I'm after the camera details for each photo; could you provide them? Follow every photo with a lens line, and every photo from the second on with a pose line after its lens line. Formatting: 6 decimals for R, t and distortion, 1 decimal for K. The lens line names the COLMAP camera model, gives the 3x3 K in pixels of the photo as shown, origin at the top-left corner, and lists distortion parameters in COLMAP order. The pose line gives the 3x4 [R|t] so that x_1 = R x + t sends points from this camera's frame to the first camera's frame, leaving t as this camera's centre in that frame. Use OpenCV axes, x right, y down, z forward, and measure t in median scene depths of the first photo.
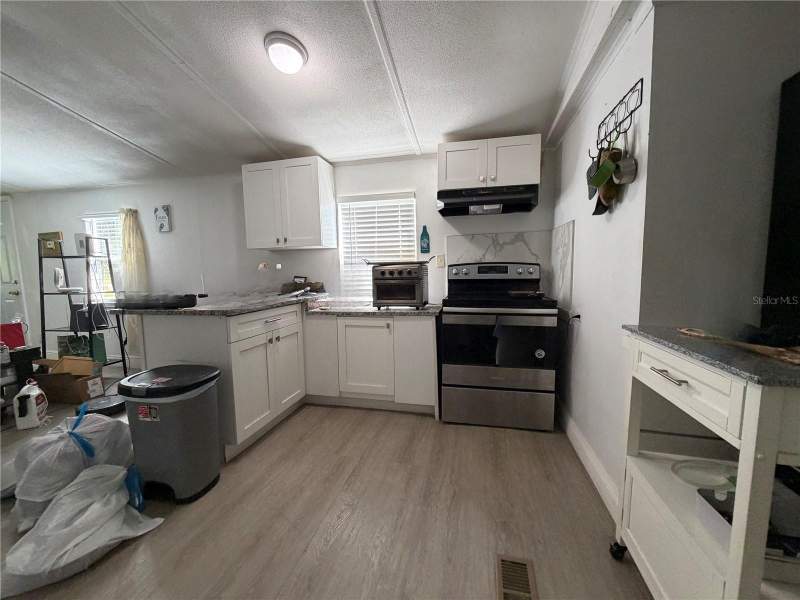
lens RADIAL K [[318.3, 0, 400.0], [0, 318.3, 300.0], [0, 0, 1]] dist [-0.000828, -0.000132]
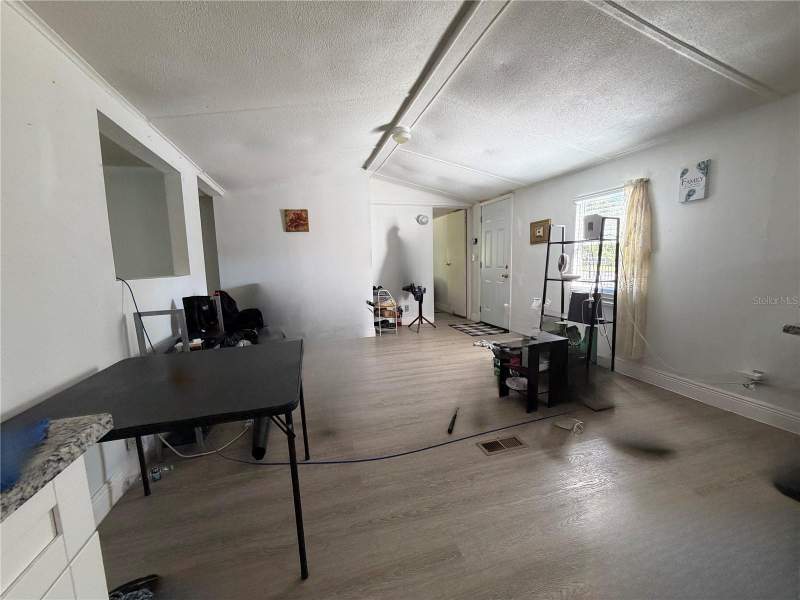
lens RADIAL K [[318.3, 0, 400.0], [0, 318.3, 300.0], [0, 0, 1]] dist [-0.000828, -0.000132]
pose [[0.492954, 0.108413, -0.863275, -0.427604], [-0.070942, 0.993911, 0.084308, -0.005945], [0.867158, 0.019682, 0.497643, 0.075890]]
